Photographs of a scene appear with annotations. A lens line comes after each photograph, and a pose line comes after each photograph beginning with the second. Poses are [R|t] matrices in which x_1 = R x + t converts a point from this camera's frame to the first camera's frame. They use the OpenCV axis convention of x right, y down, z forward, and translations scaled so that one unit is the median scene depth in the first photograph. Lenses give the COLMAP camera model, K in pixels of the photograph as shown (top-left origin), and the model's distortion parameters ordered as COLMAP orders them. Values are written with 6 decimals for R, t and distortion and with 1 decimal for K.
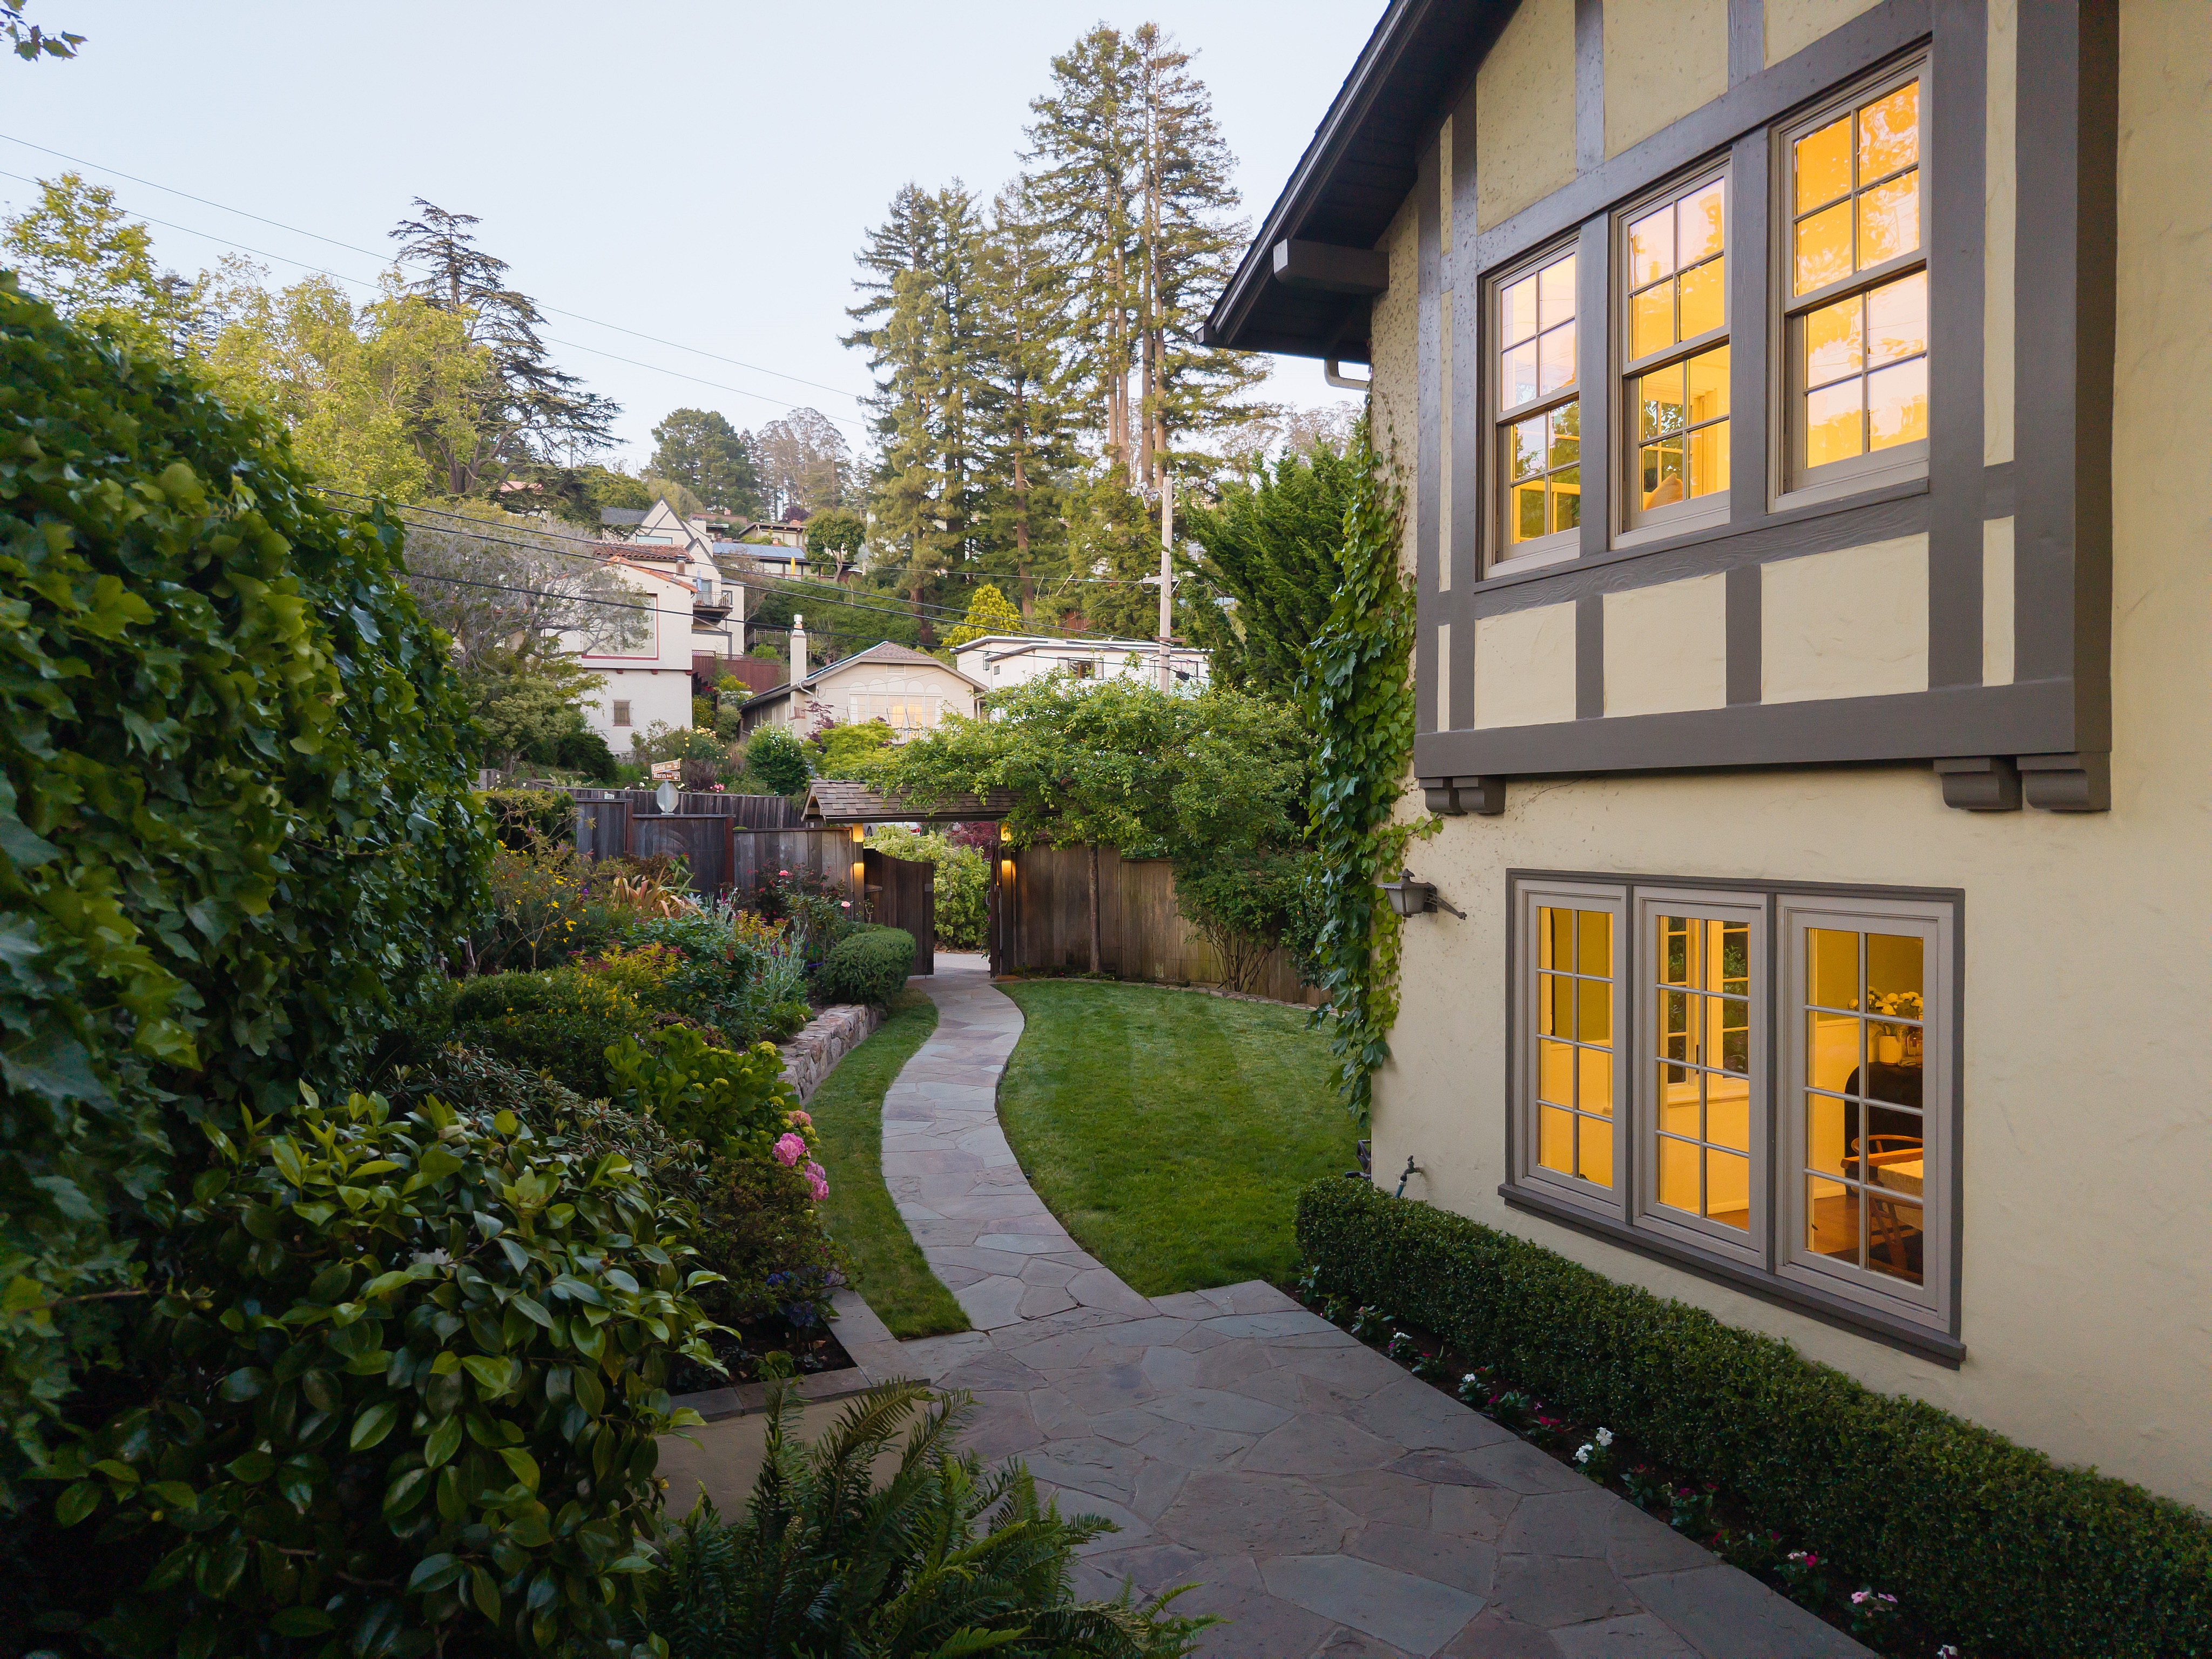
lens RADIAL K [[1470.5, 0, 1077.5], [0, 1470.5, 828.1], [0, 0, 1]] dist [-0.004619, -0.000661]
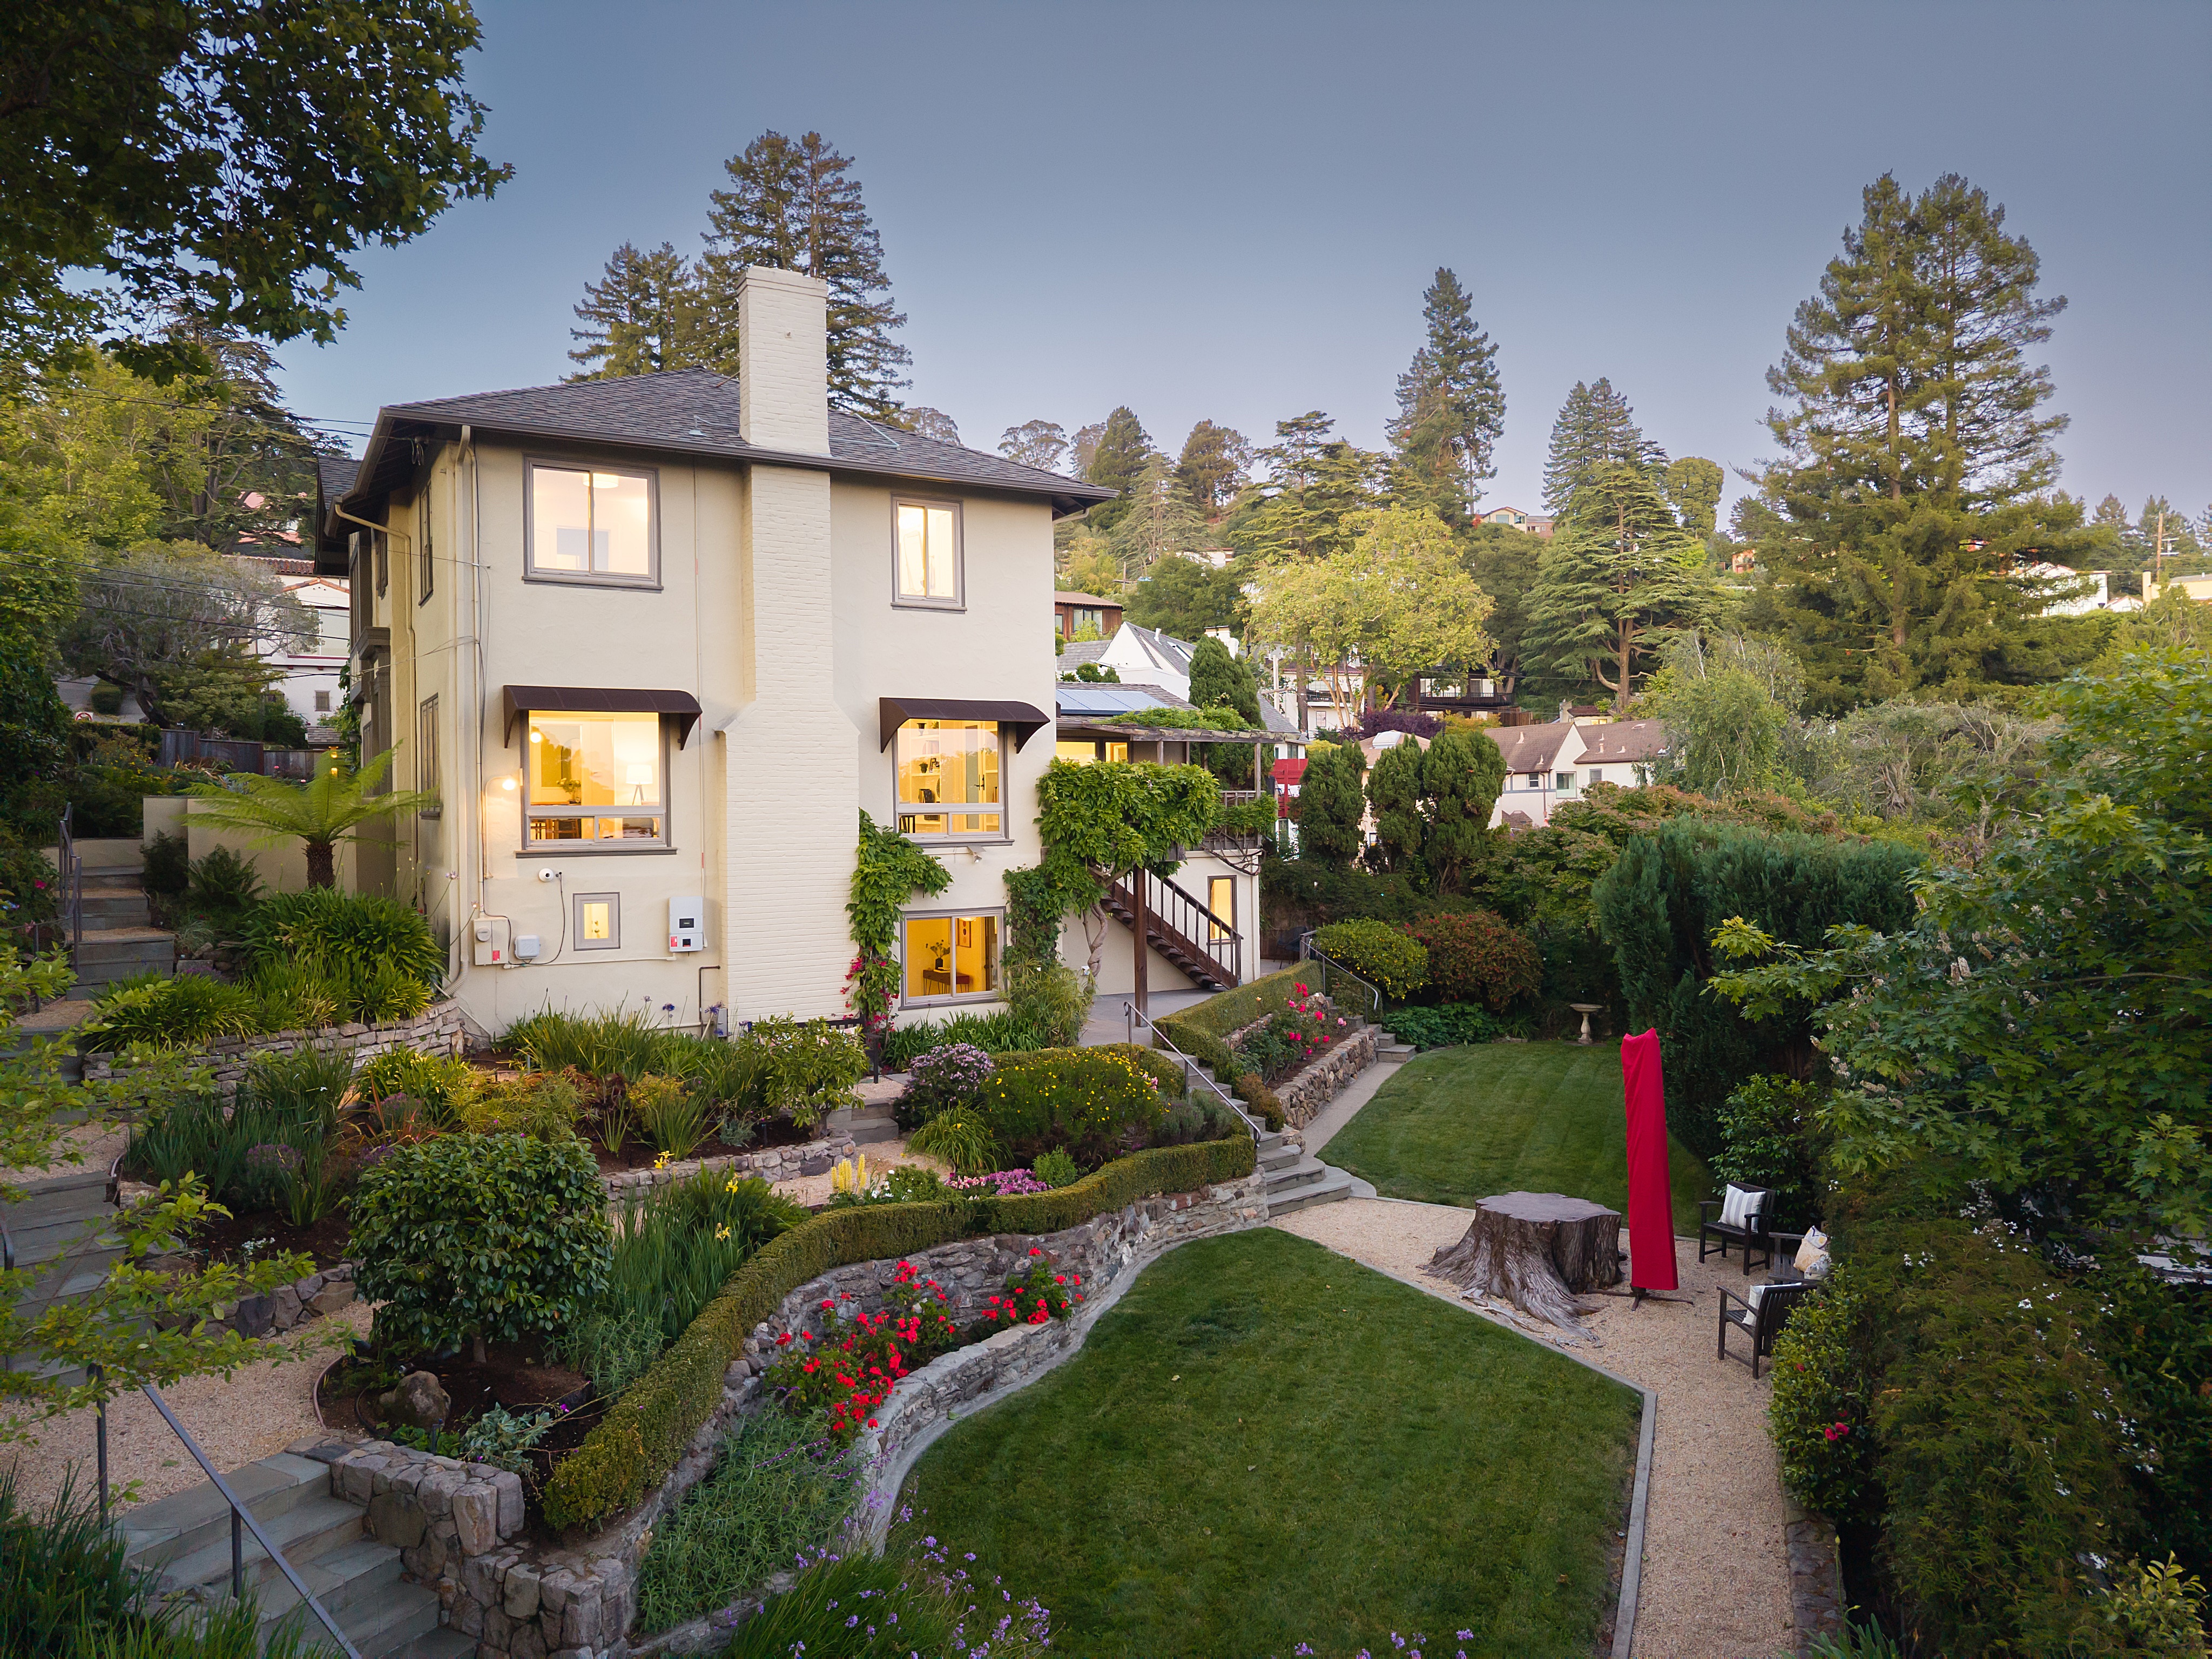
lens RADIAL K [[1506.9, 0, 1106.0], [0, 1506.9, 829.5], [0, 0, 1]] dist [-0.004944, -0.000587]
pose [[0.993328, -0.002559, 0.115293, 0.148833], [0.002787, 0.999994, -0.001810, 0.025916], [-0.115288, 0.002119, 0.993330, -0.258913]]
